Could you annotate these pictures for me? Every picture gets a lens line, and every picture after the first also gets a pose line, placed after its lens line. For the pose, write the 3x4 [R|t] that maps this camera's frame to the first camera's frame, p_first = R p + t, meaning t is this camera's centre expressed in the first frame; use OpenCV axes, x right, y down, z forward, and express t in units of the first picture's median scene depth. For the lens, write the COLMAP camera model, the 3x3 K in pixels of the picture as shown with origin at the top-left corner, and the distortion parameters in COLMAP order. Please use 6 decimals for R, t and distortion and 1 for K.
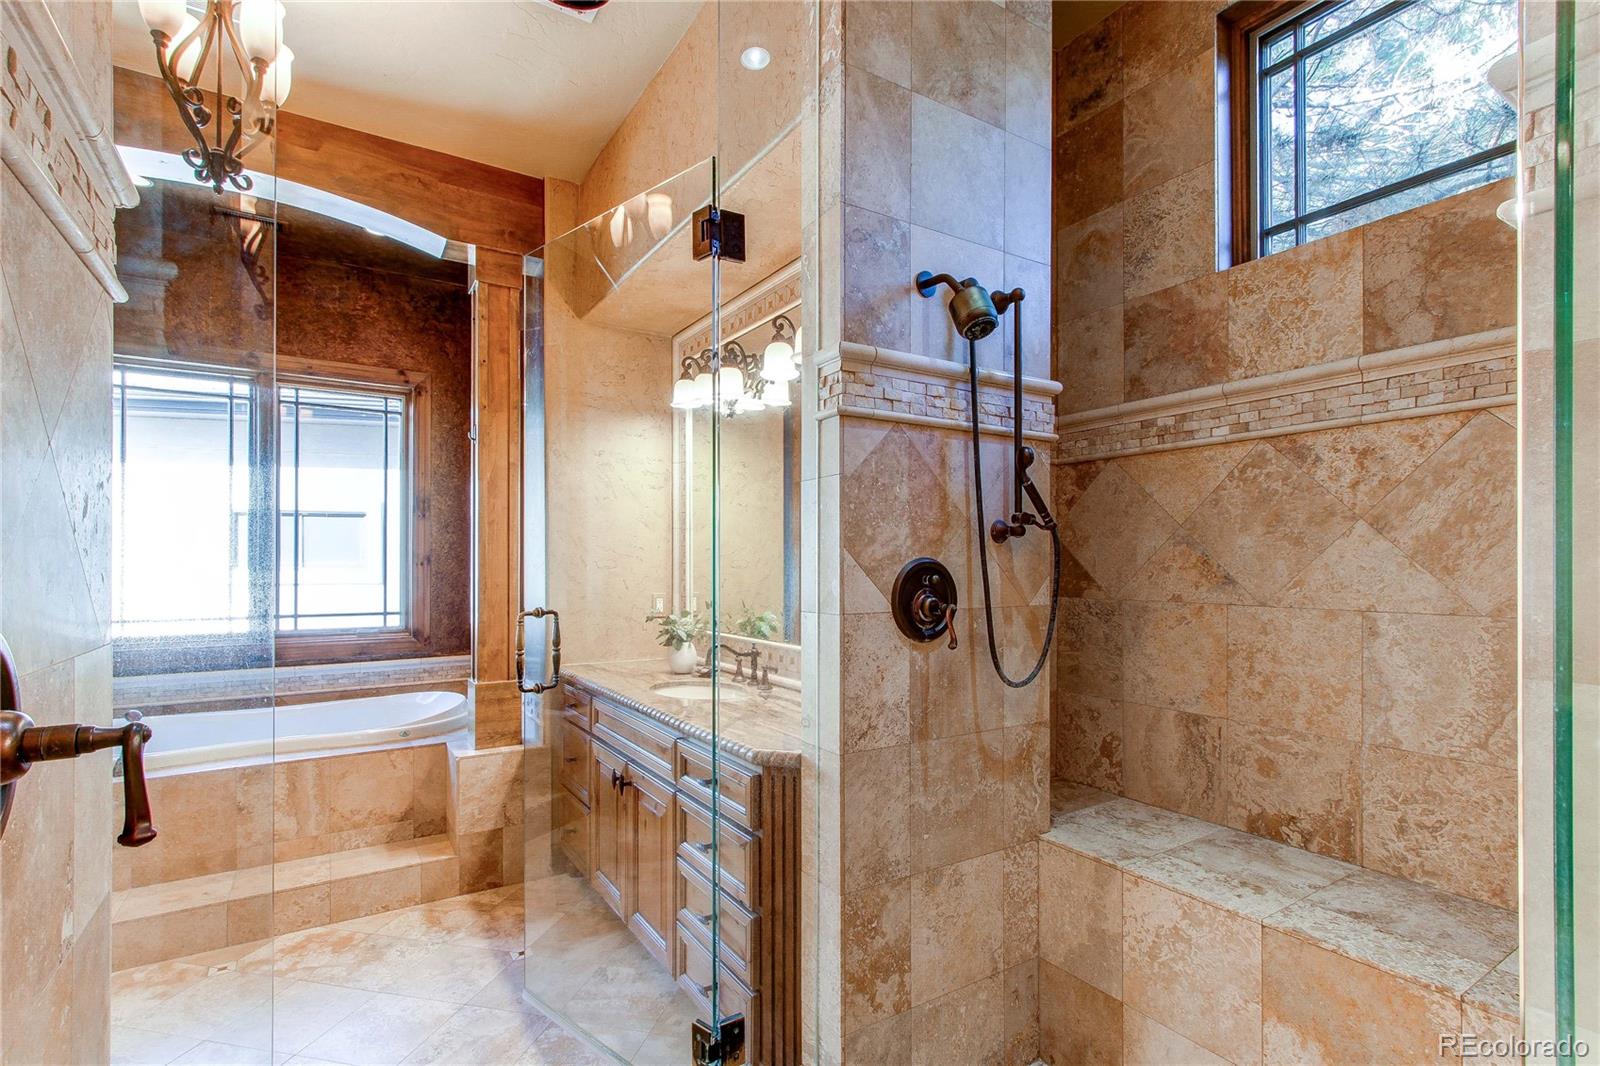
lens RADIAL K [[758.6, 0, 789.4], [0, 758.6, 562.3], [0, 0, 1]] dist [0.003252, 0.000744]
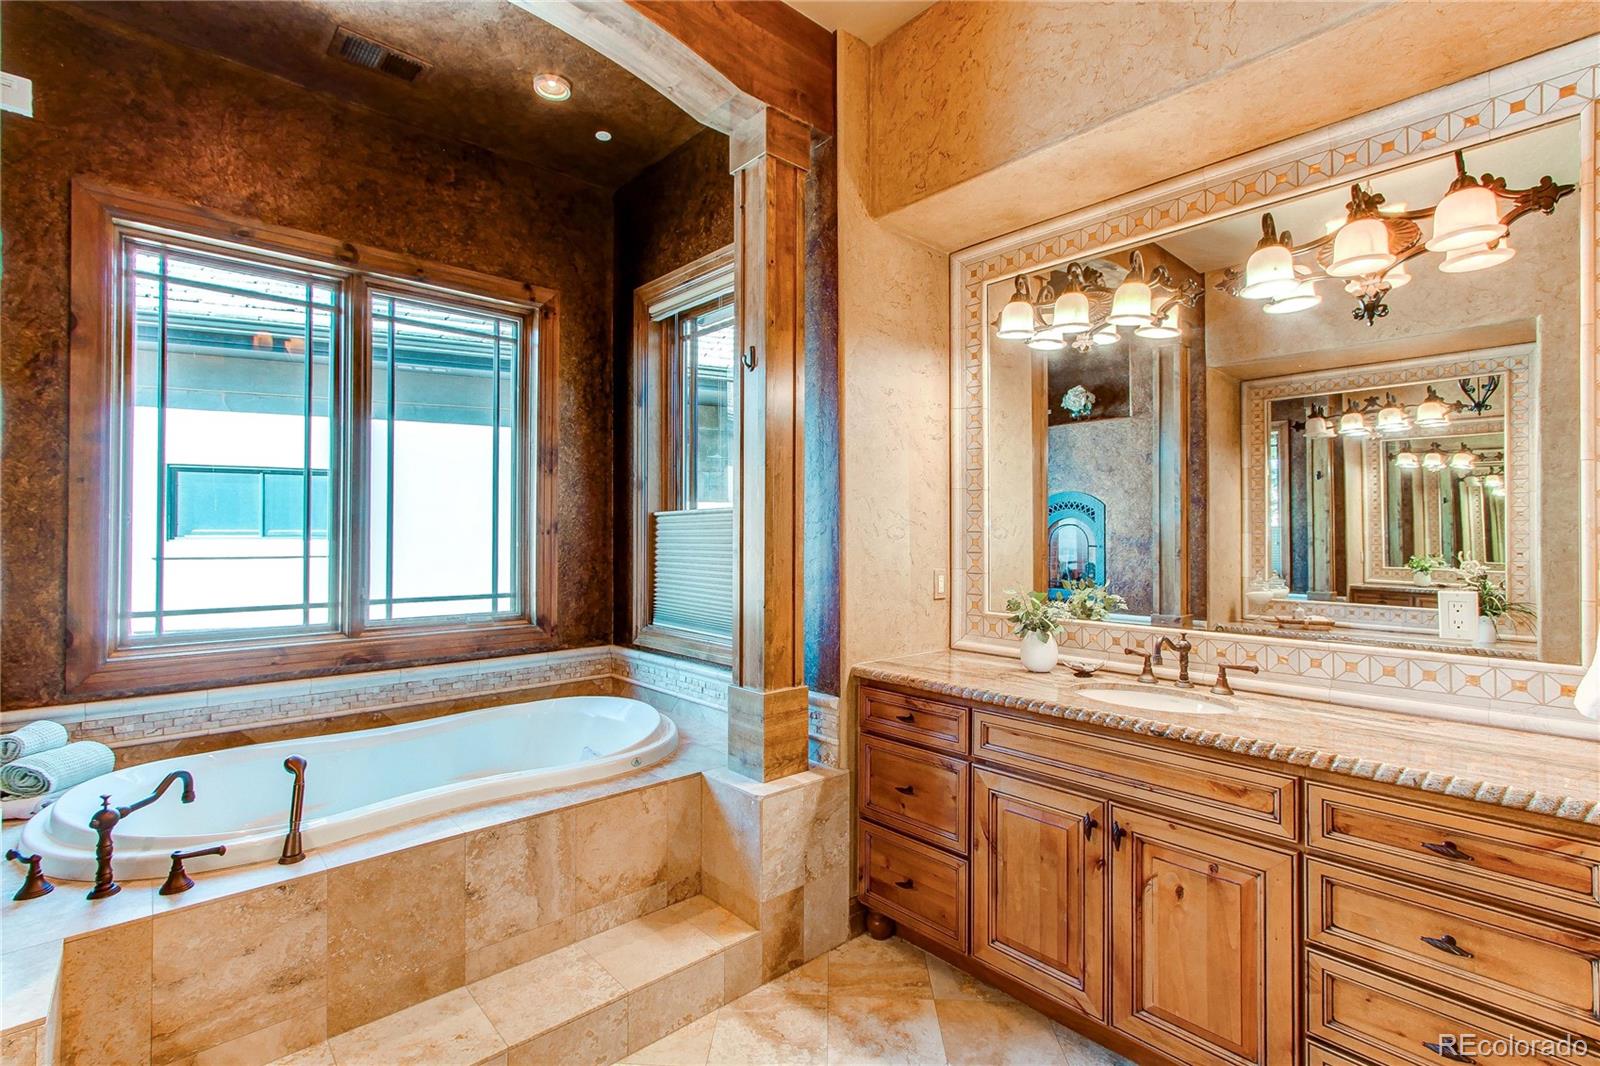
lens RADIAL K [[747.6, 0, 791.7], [0, 747.6, 528.8], [0, 0, 1]] dist [-0.001547, 0.006906]
pose [[0.985771, 0.003685, 0.168055, -0.546995], [-0.002772, 0.999980, -0.005664, 0.003040], [-0.168073, 0.005118, 0.985761, 0.292220]]
